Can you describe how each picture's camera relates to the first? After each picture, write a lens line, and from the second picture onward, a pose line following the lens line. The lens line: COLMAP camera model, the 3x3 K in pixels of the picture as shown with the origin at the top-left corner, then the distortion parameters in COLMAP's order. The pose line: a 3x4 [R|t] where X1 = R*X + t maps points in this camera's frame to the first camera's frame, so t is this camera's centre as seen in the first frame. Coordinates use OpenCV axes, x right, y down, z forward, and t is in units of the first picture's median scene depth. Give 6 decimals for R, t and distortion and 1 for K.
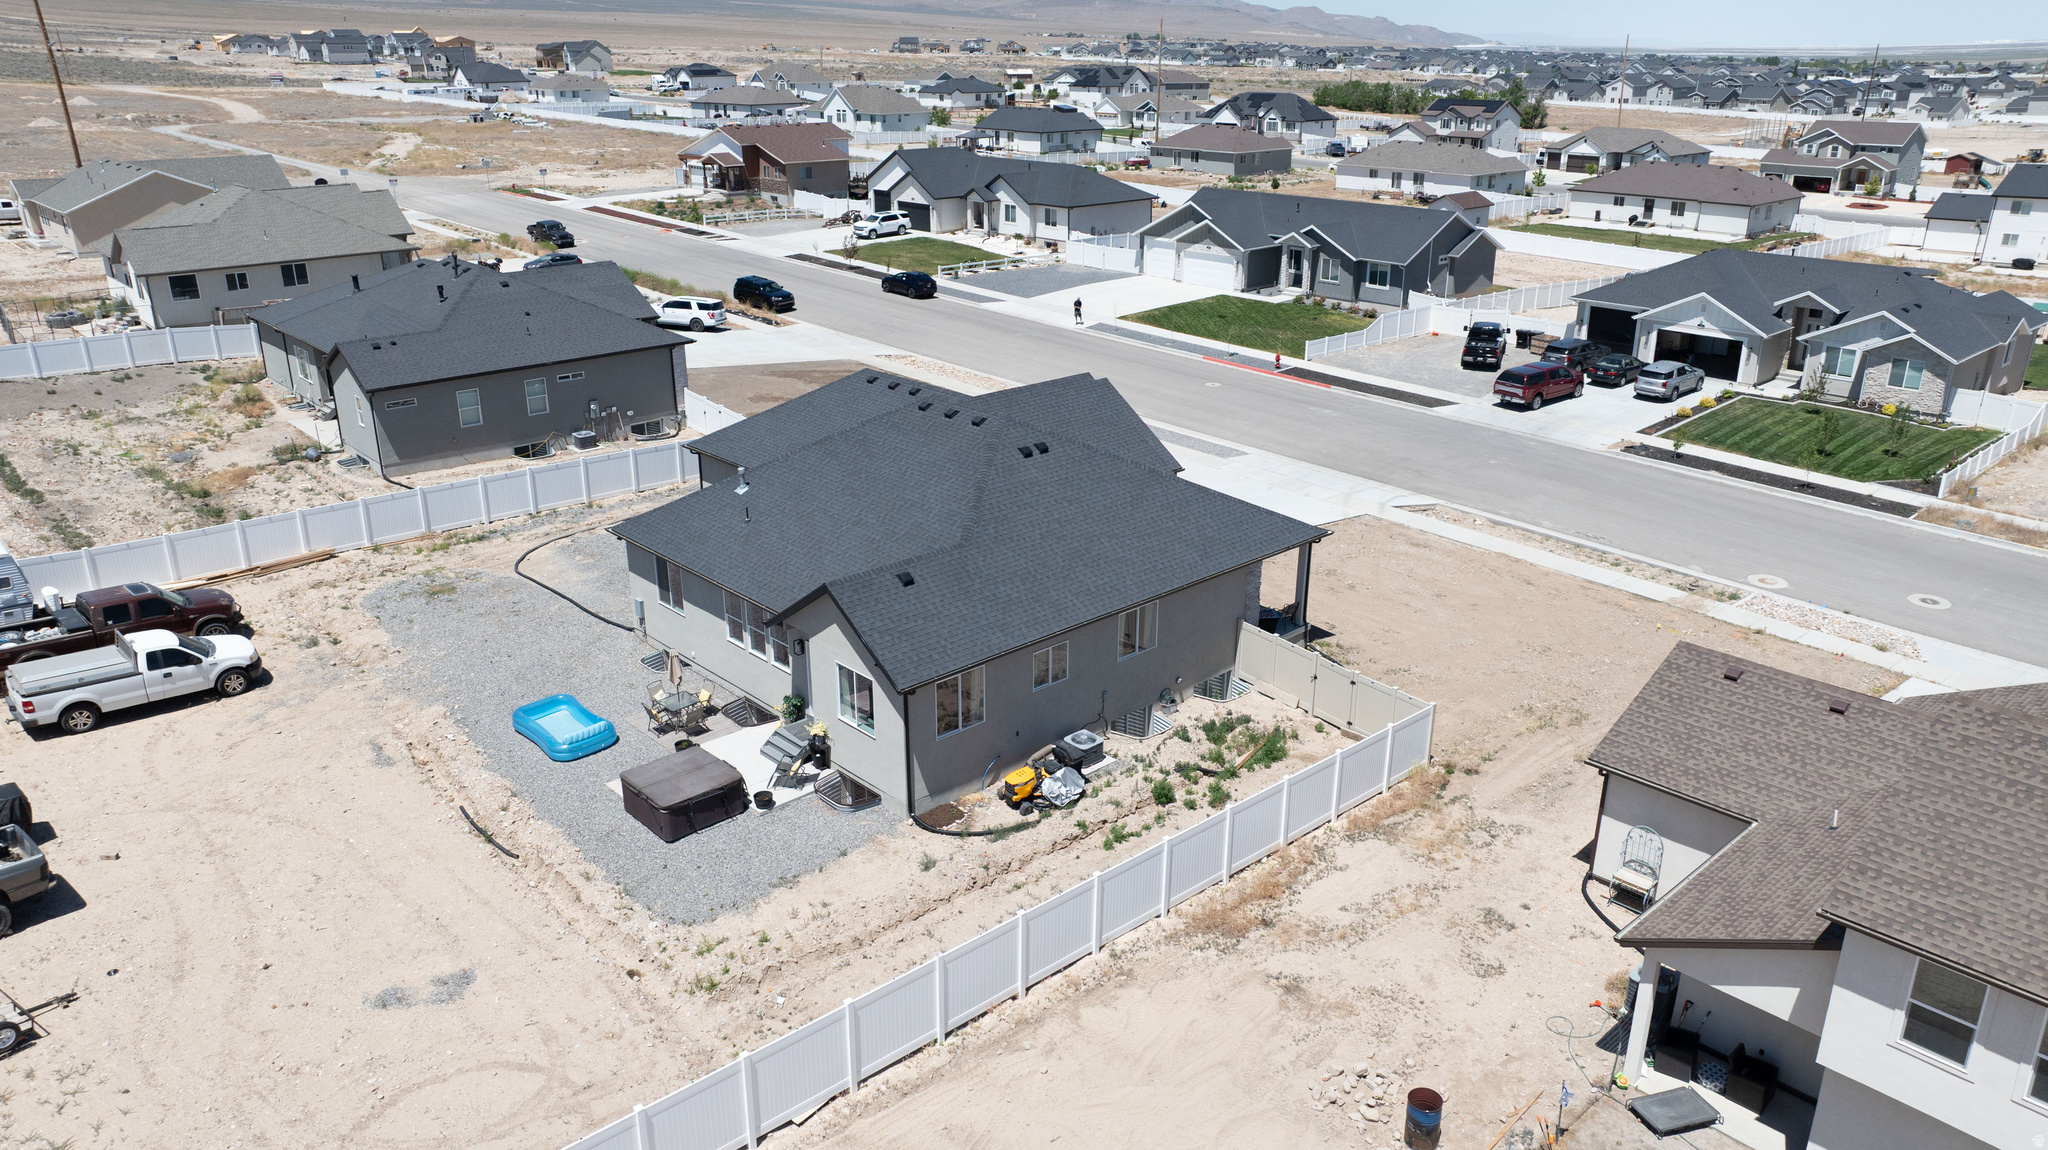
lens RADIAL K [[1439.5, 0, 1020.3], [0, 1439.5, 557.4], [0, 0, 1]] dist [-0.030708, 0.025326]
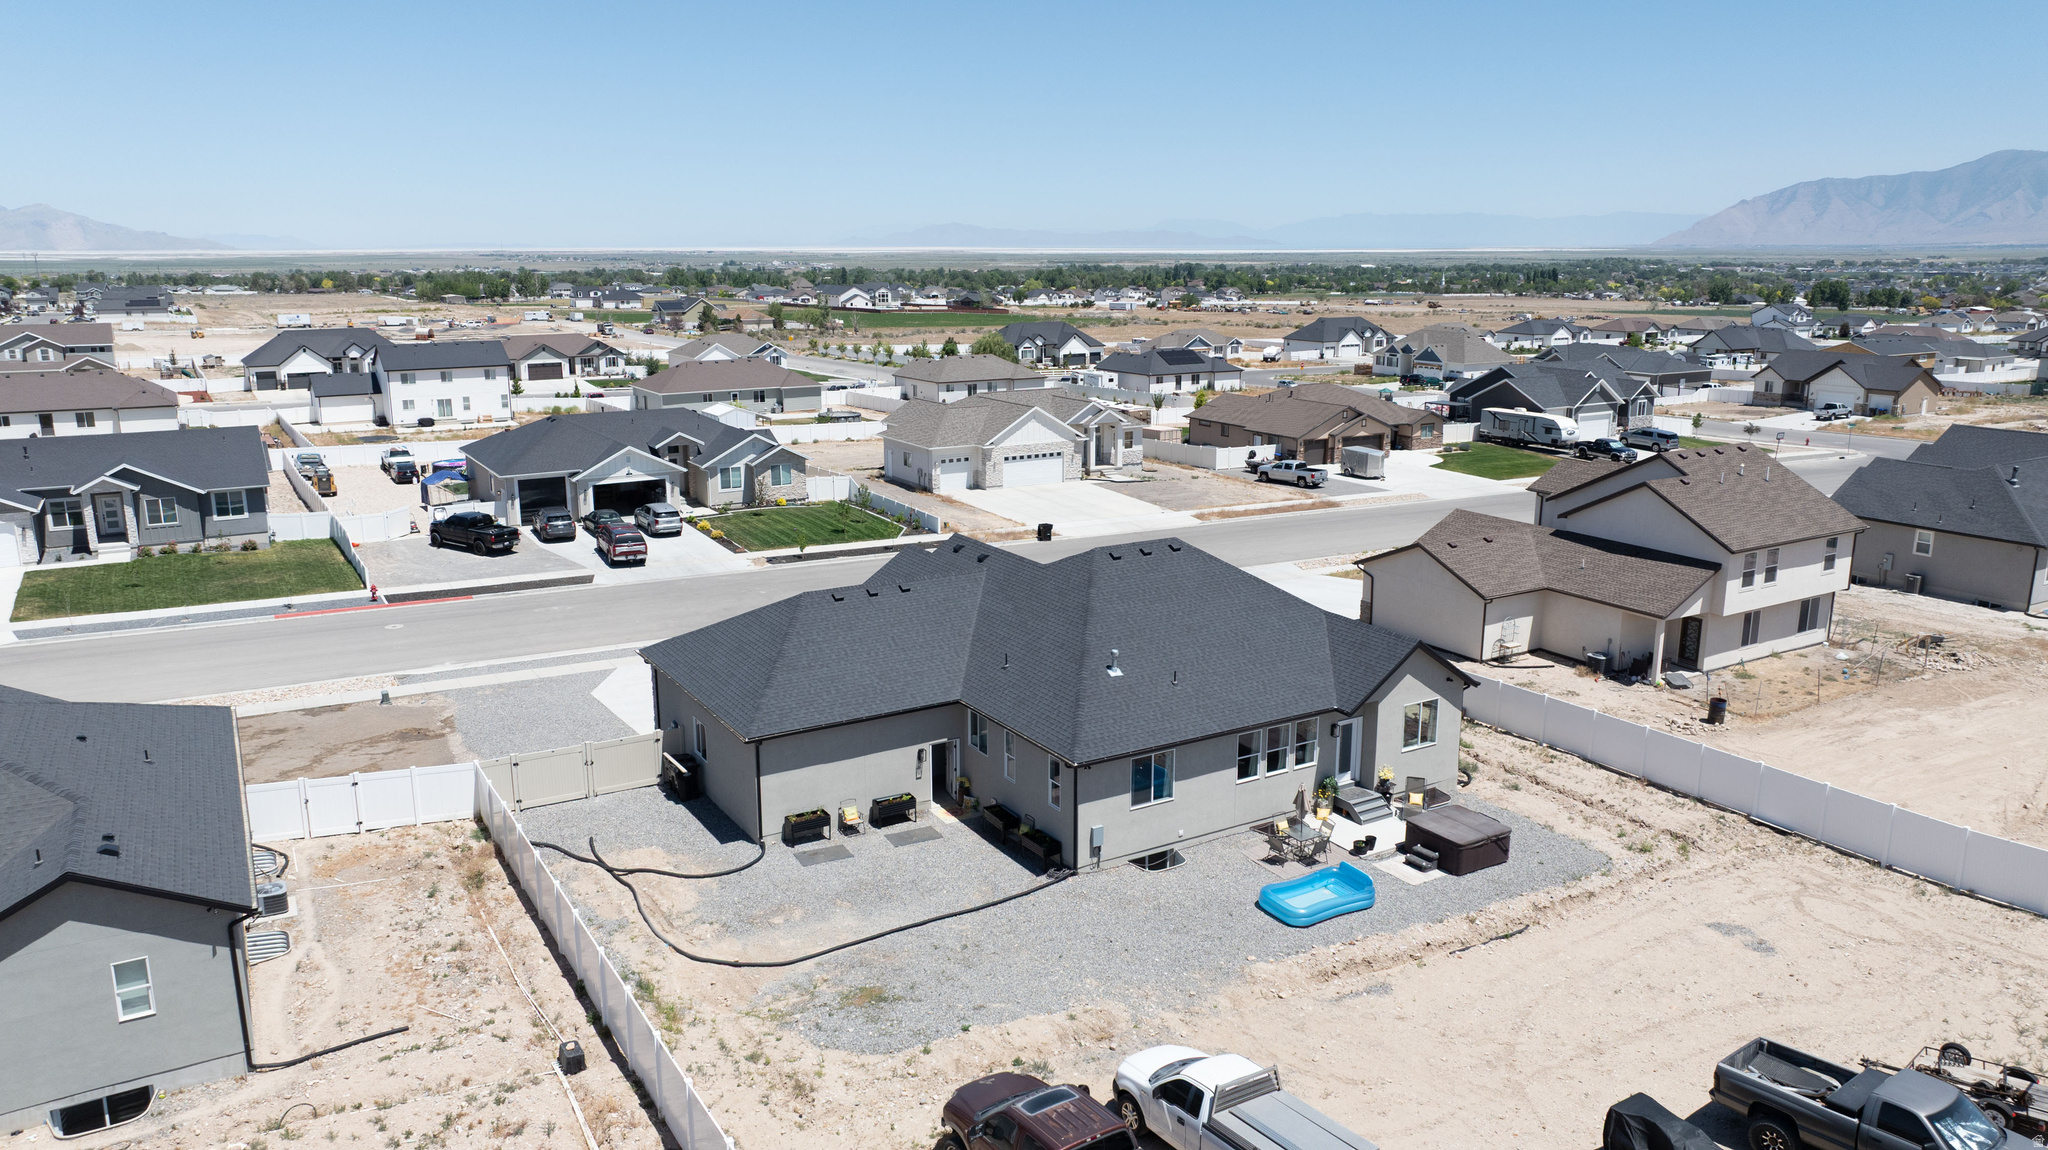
lens RADIAL K [[1439.5, 0, 1030.1], [0, 1439.5, 574.3], [0, 0, 1]] dist [-0.030708, 0.025326]
pose [[0.197019, -0.221290, 0.955099, -0.621784], [0.335696, 0.930532, 0.146350, -0.150330], [-0.921136, 0.291789, 0.257619, 0.421979]]
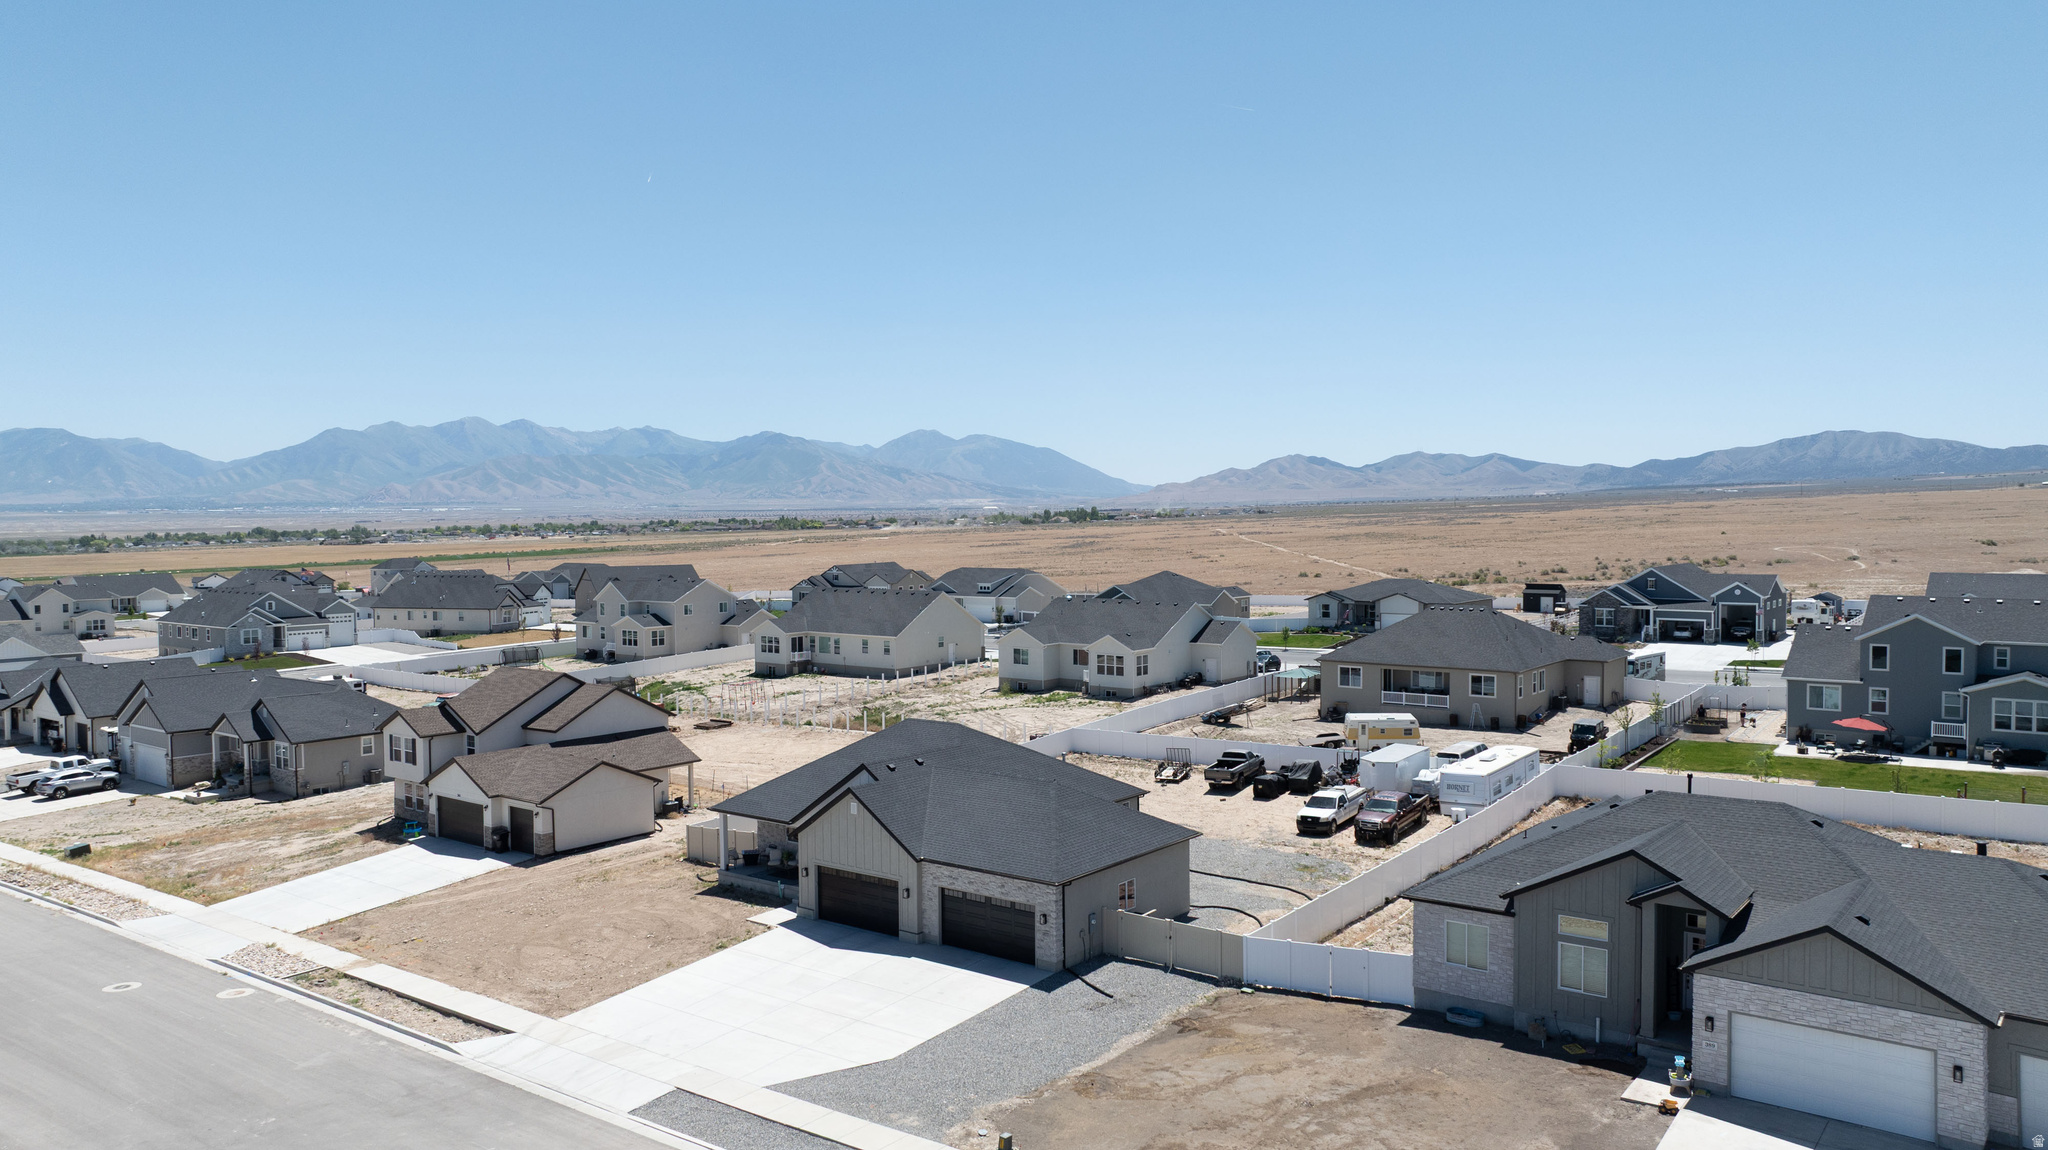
lens RADIAL K [[1439.5, 0, 1027.4], [0, 1439.5, 569.1], [0, 0, 1]] dist [-0.030708, 0.025326]
pose [[-0.983904, 0.016907, -0.177894, 0.079073], [-0.051339, 0.926800, 0.372031, -0.484857], [0.171162, 0.375175, -0.911014, 1.330820]]
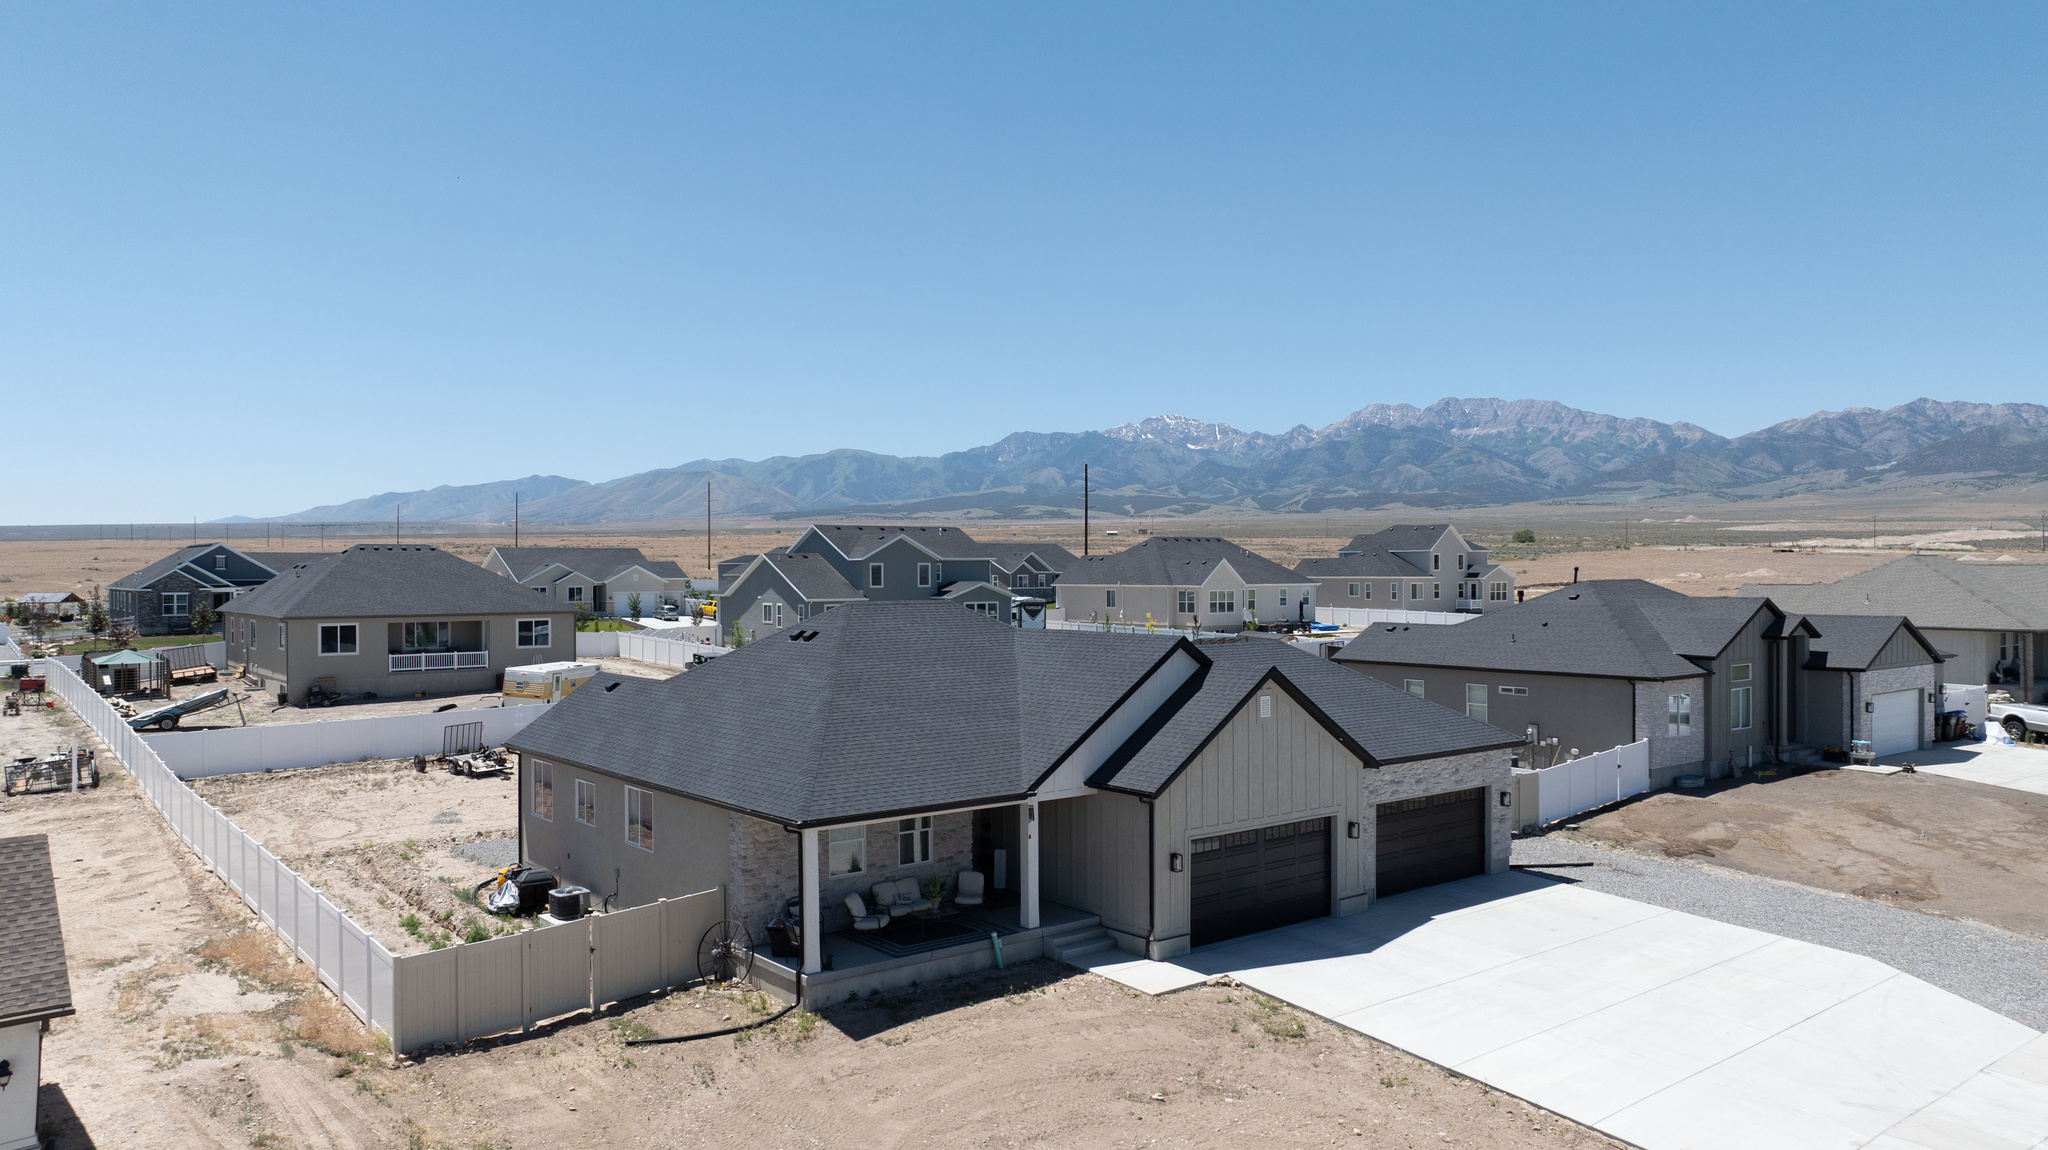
lens RADIAL K [[1439.5, 0, 1028.0], [0, 1439.5, 559.6], [0, 0, 1]] dist [-0.030708, 0.025326]
pose [[-0.061616, -0.003213, -0.998095, 0.457908], [-0.337702, 0.941085, 0.017818, -0.093930], [0.939234, 0.338156, -0.059071, 0.598211]]
